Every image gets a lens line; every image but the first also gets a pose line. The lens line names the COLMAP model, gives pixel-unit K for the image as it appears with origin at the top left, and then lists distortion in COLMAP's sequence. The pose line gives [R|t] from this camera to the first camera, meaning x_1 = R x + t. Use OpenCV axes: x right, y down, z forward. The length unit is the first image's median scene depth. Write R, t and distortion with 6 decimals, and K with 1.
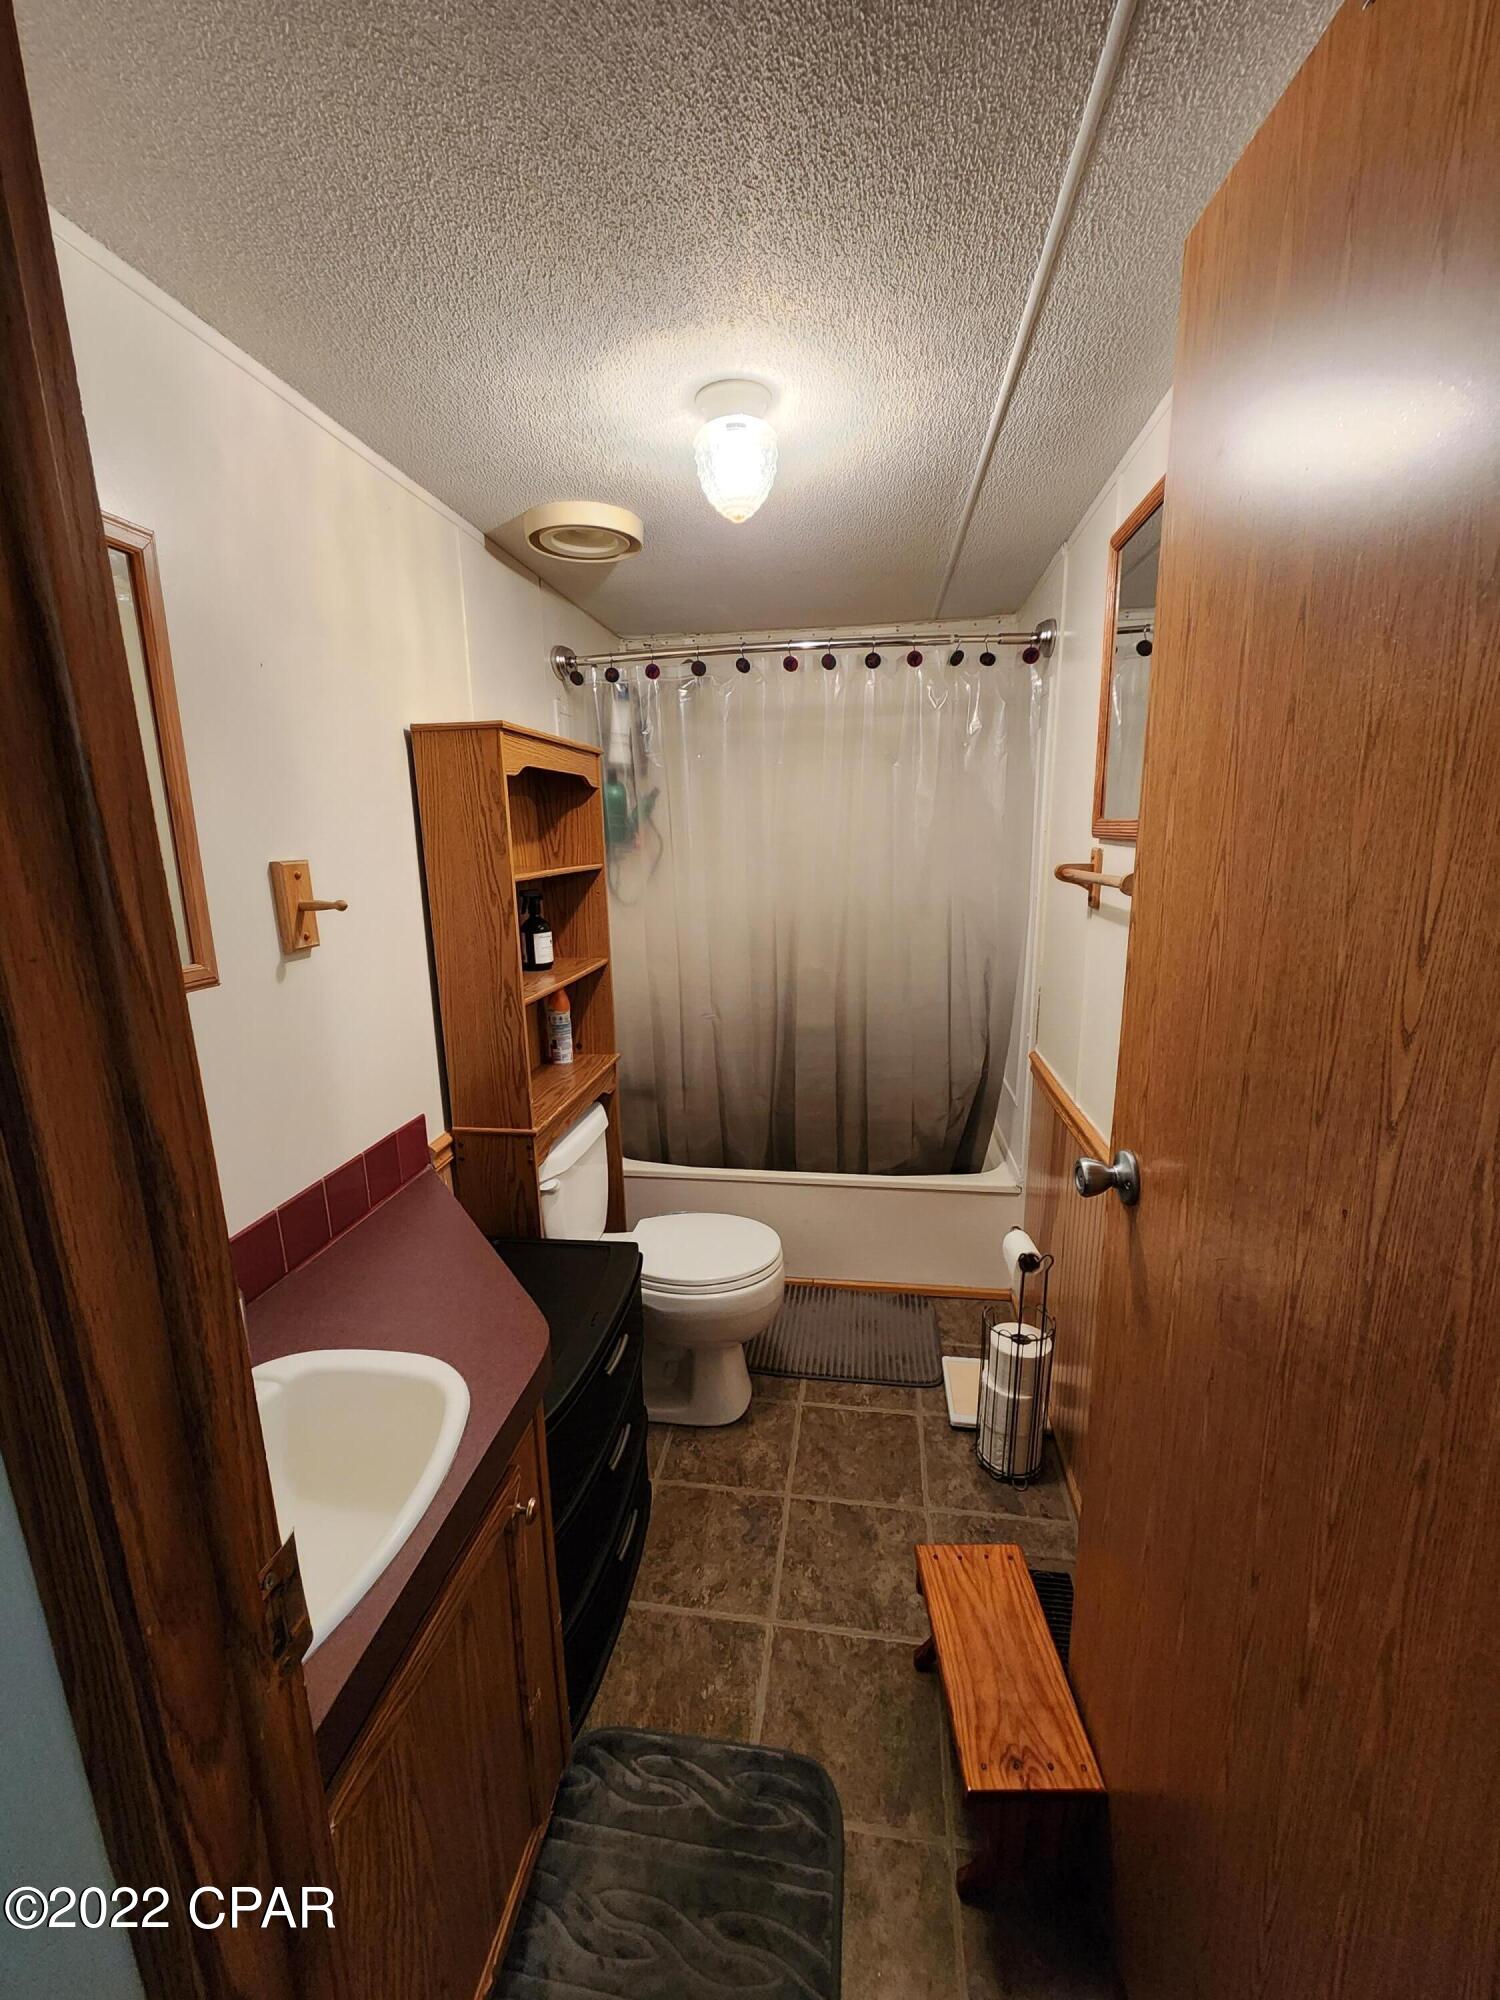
lens RADIAL K [[821.5, 0, 749.2], [0, 821.5, 1007.5], [0, 0, 1]] dist [0.001342, 0.000082]
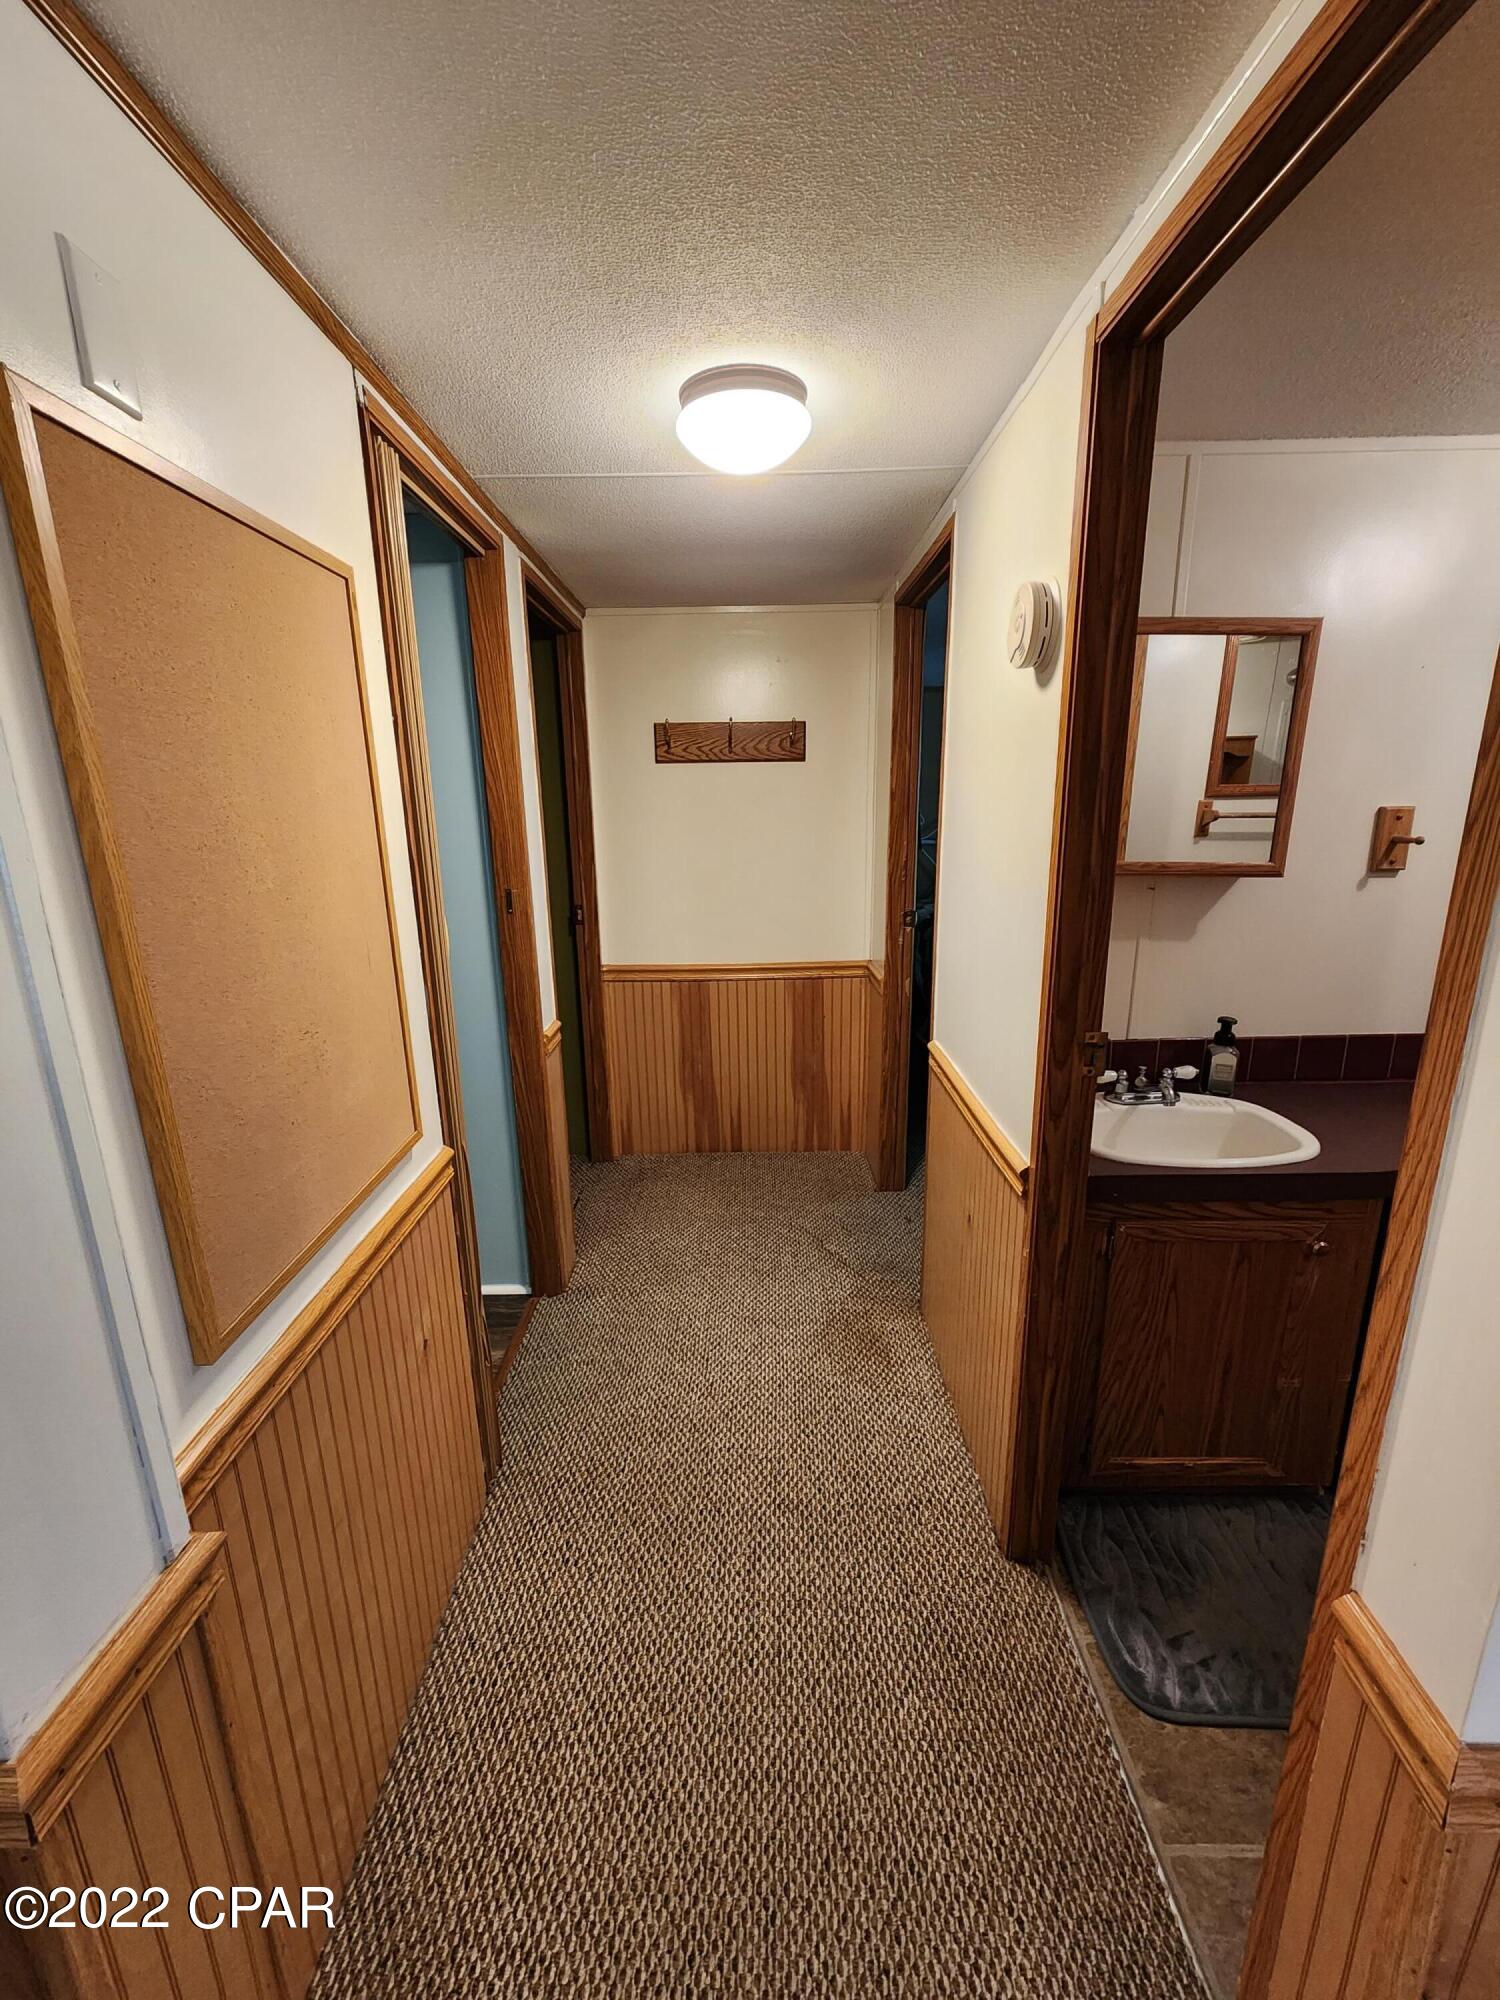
lens RADIAL K [[821.5, 0, 748.2], [0, 821.5, 1007.4], [0, 0, 1]] dist [0.001342, 0.000082]
pose [[0.139683, 0.257604, -0.956101, 0.724061], [-0.202672, 0.952563, 0.227041, 0.055872], [0.969233, 0.162061, 0.185266, -0.292020]]
